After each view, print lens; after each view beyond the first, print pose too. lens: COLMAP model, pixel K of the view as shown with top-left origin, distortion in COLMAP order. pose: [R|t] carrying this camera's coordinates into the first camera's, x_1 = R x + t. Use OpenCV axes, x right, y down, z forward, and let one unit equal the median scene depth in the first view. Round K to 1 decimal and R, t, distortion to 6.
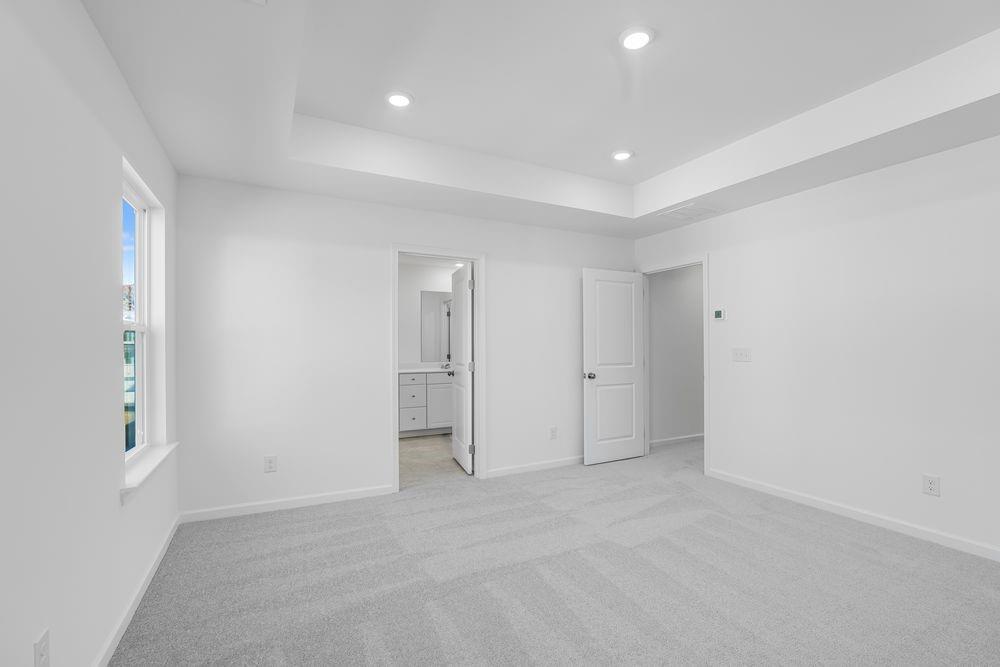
lens RADIAL K [[448.8, 0, 498.3], [0, 448.8, 354.6], [0, 0, 1]] dist [-0.001412, 0.000310]
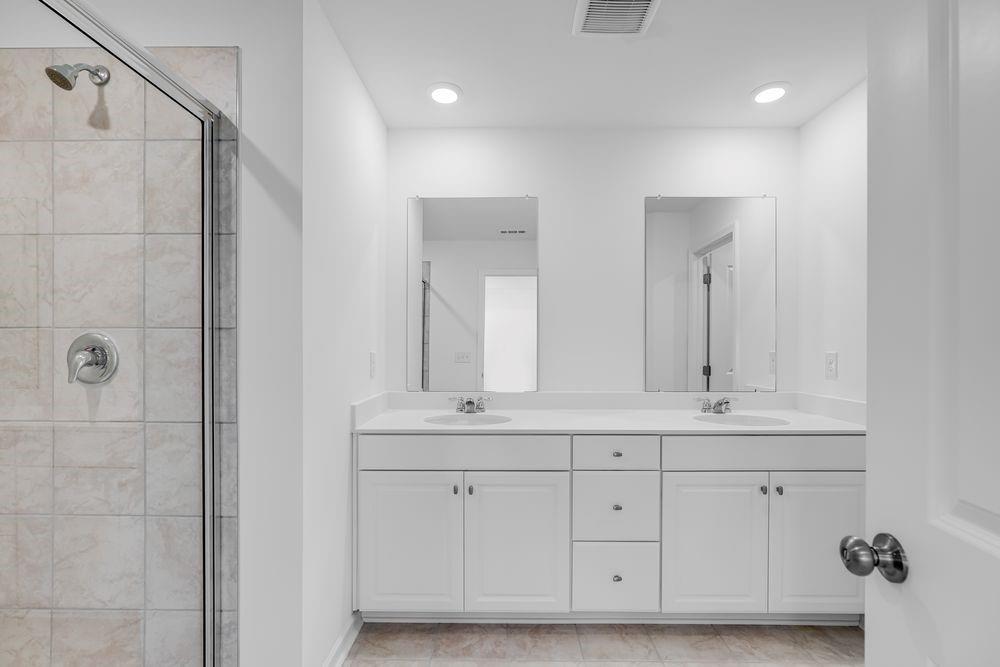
lens RADIAL K [[448.8, 0, 498.3], [0, 448.8, 354.6], [0, 0, 1]] dist [-0.001412, 0.000310]
pose [[0.883325, 0.007318, -0.468704, -0.093800], [-0.012943, 0.999878, -0.008781, -0.005964], [0.468582, 0.013823, 0.883312, 0.548894]]
